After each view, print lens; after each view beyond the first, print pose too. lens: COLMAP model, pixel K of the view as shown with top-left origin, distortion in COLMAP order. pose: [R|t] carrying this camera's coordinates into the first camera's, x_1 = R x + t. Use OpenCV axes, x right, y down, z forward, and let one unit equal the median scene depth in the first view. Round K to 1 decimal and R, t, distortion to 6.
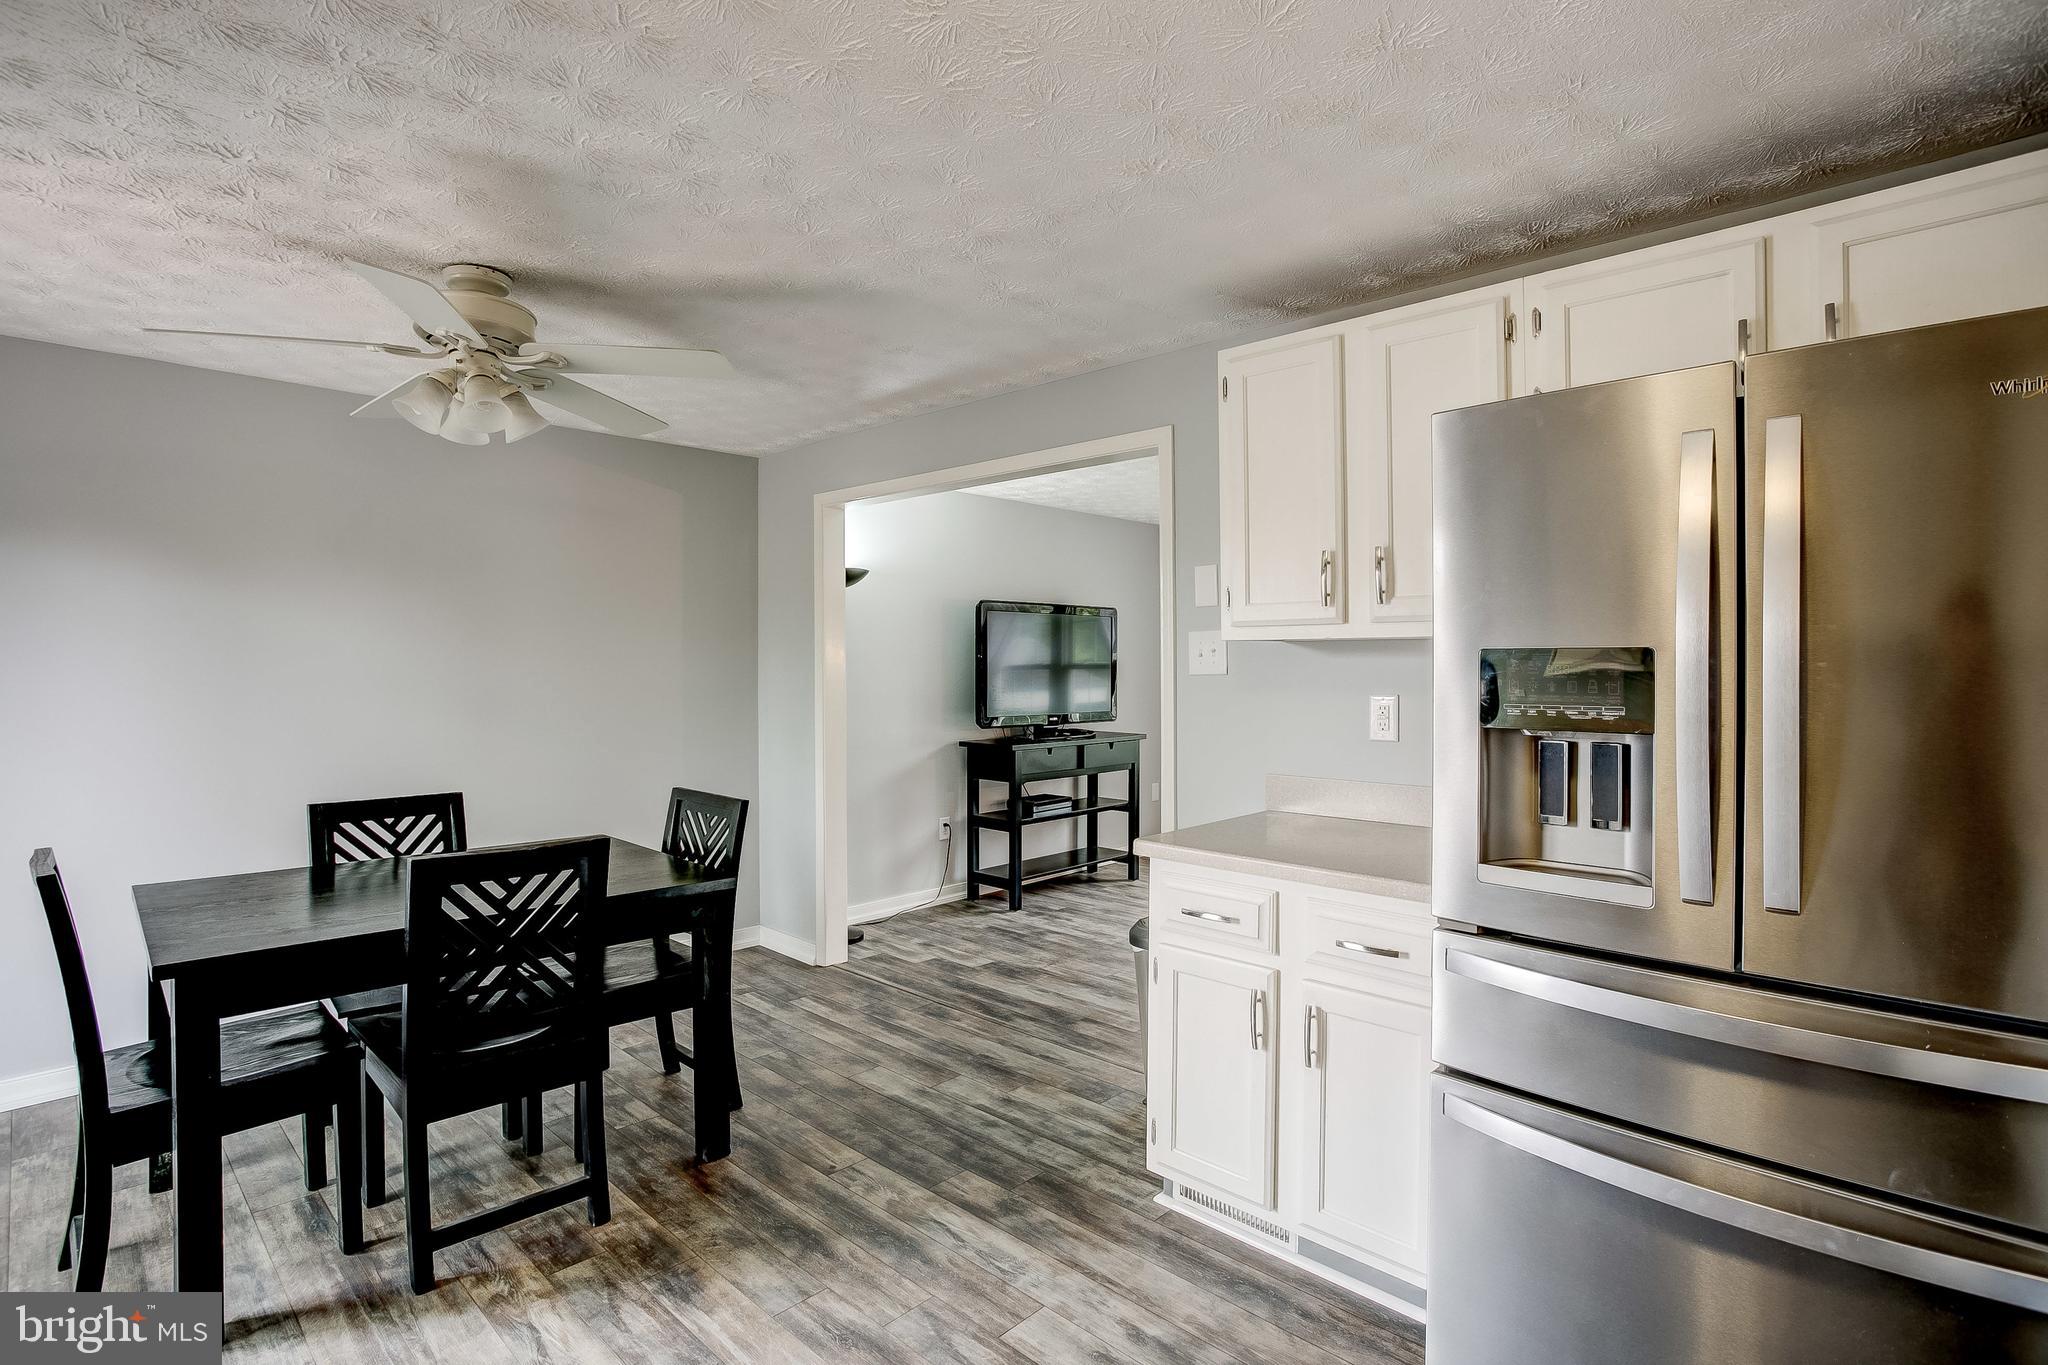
lens RADIAL K [[999.4, 0, 1015.6], [0, 999.4, 664.8], [0, 0, 1]] dist [-0.077801, 0.034885]
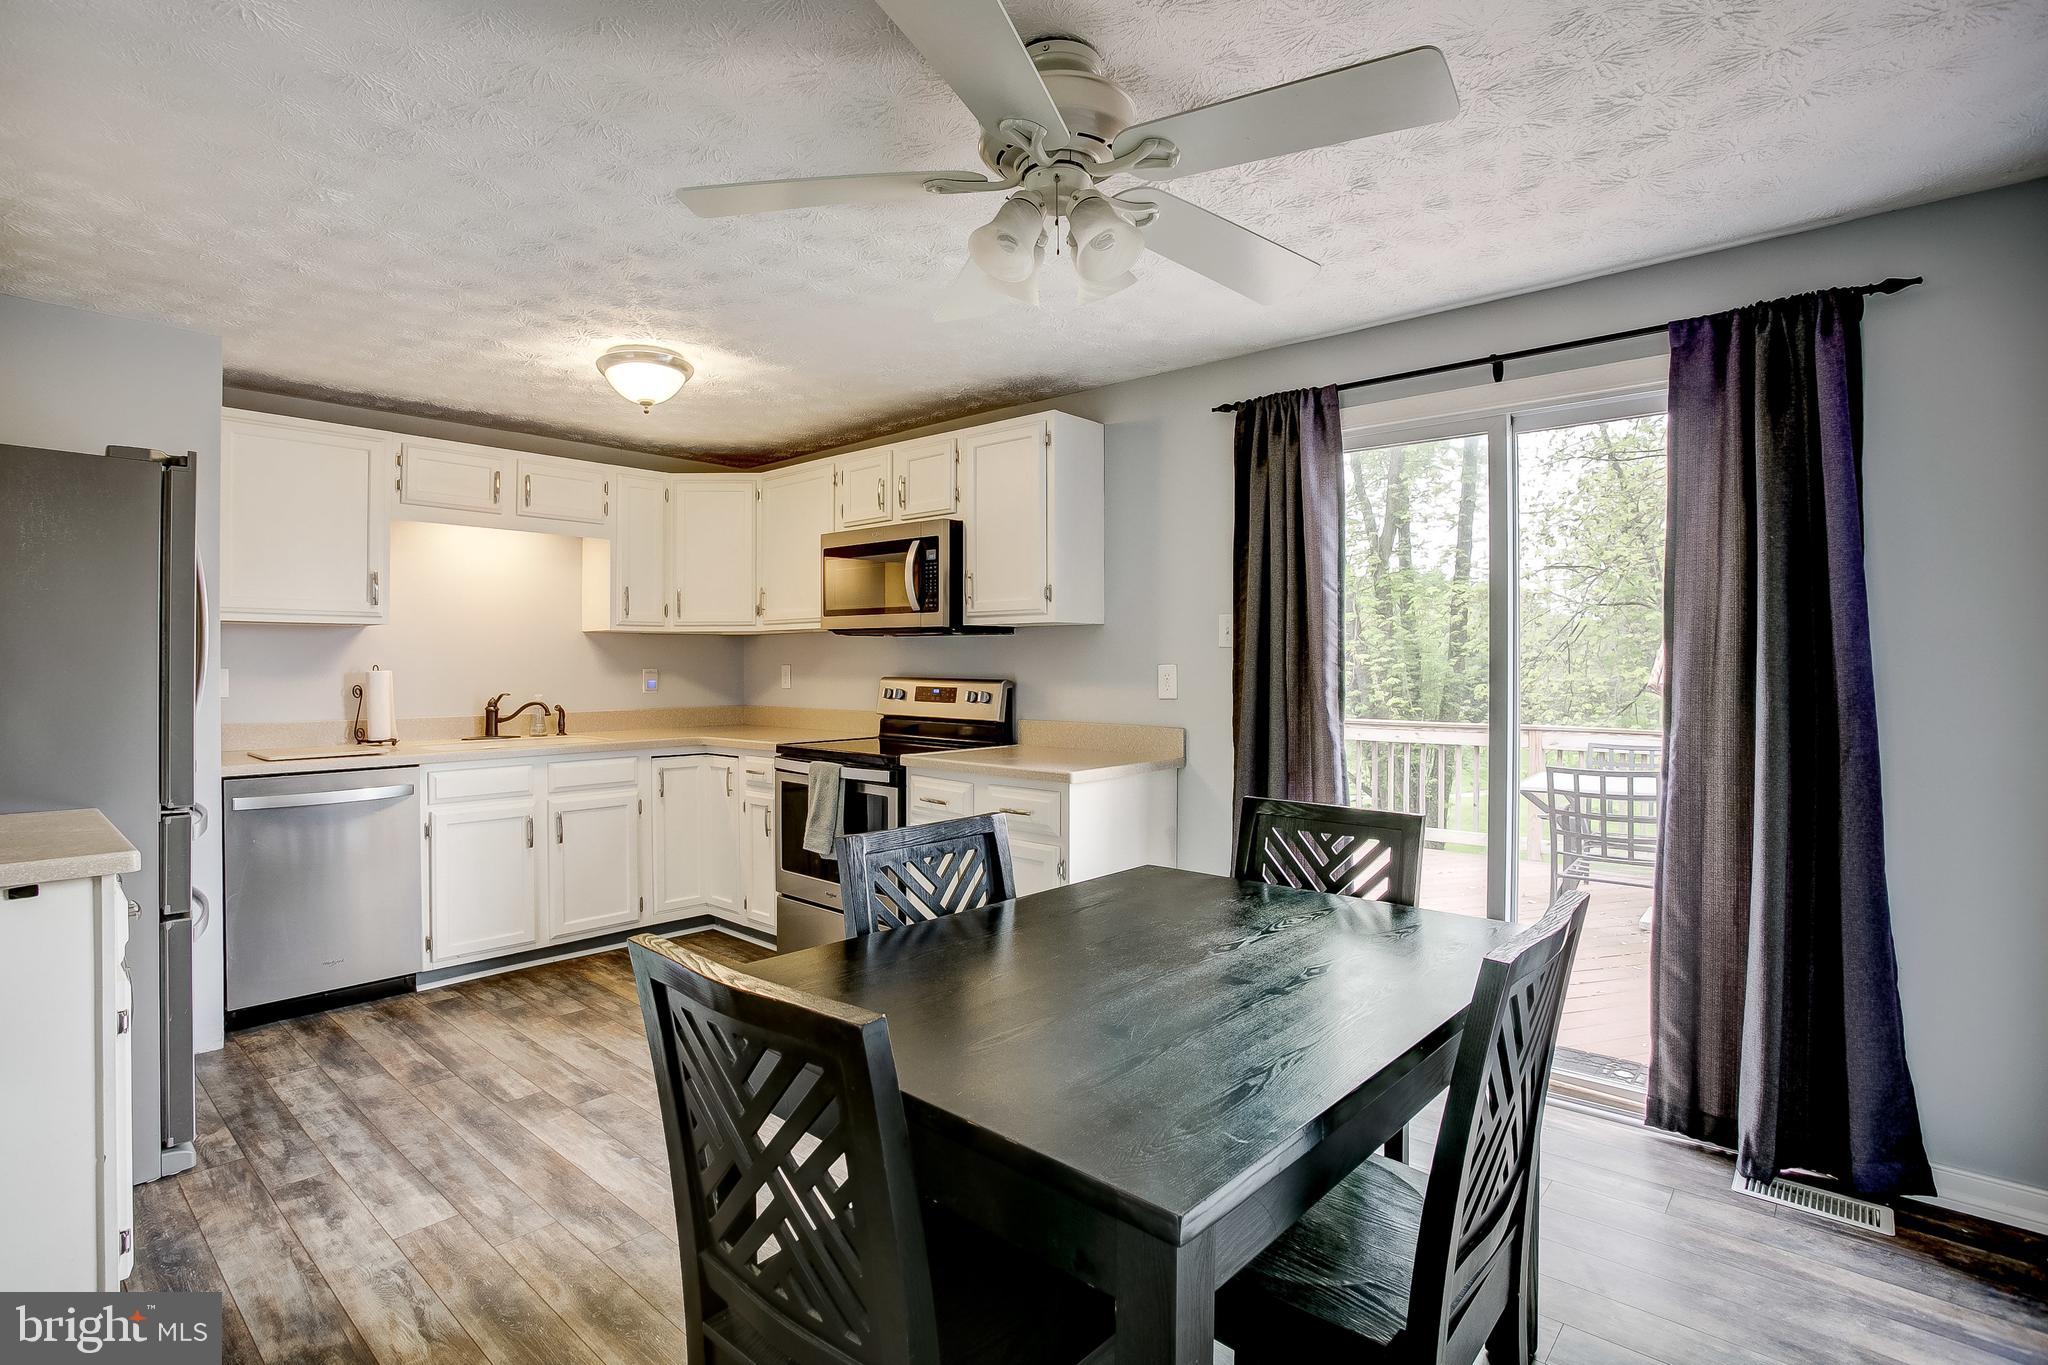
lens RADIAL K [[999.4, 0, 1015.6], [0, 999.4, 664.8], [0, 0, 1]] dist [-0.077801, 0.034885]
pose [[-0.999432, 0.000502, -0.033691, -0.273668], [0.000390, 0.999994, 0.003345, 0.018353], [0.033692, 0.003330, -0.999427, 0.930553]]
